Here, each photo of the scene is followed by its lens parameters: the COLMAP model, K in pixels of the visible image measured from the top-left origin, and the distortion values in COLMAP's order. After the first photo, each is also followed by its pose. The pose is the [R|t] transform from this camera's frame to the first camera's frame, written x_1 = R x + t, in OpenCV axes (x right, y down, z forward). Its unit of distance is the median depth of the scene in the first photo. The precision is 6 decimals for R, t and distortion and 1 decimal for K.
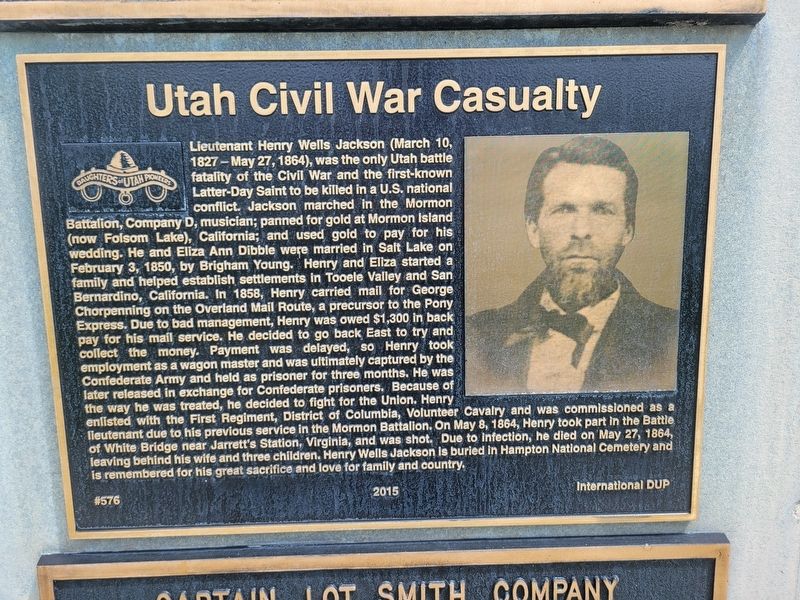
lens RADIAL K [[598.9, 0, 398.2], [0, 598.9, 302.2], [0, 0, 1]] dist [0.051048, -0.045714]
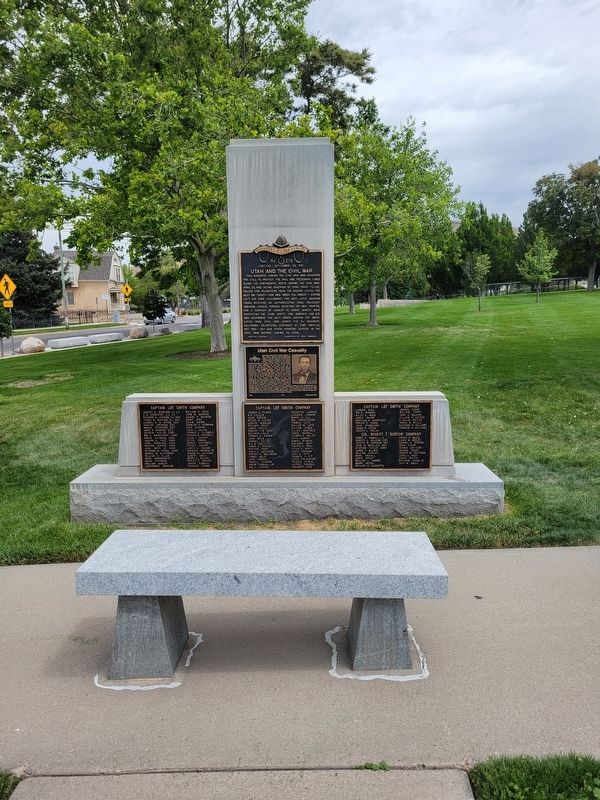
lens RADIAL K [[598.9, 0, 295.0], [0, 598.9, 407.7], [0, 0, 1]] dist [0.051048, -0.045714]
pose [[0.997960, 0.017790, -0.061317, 0.671816], [-0.017153, 0.999793, 0.010902, 0.396668], [0.061499, -0.009828, 0.998059, -7.436125]]
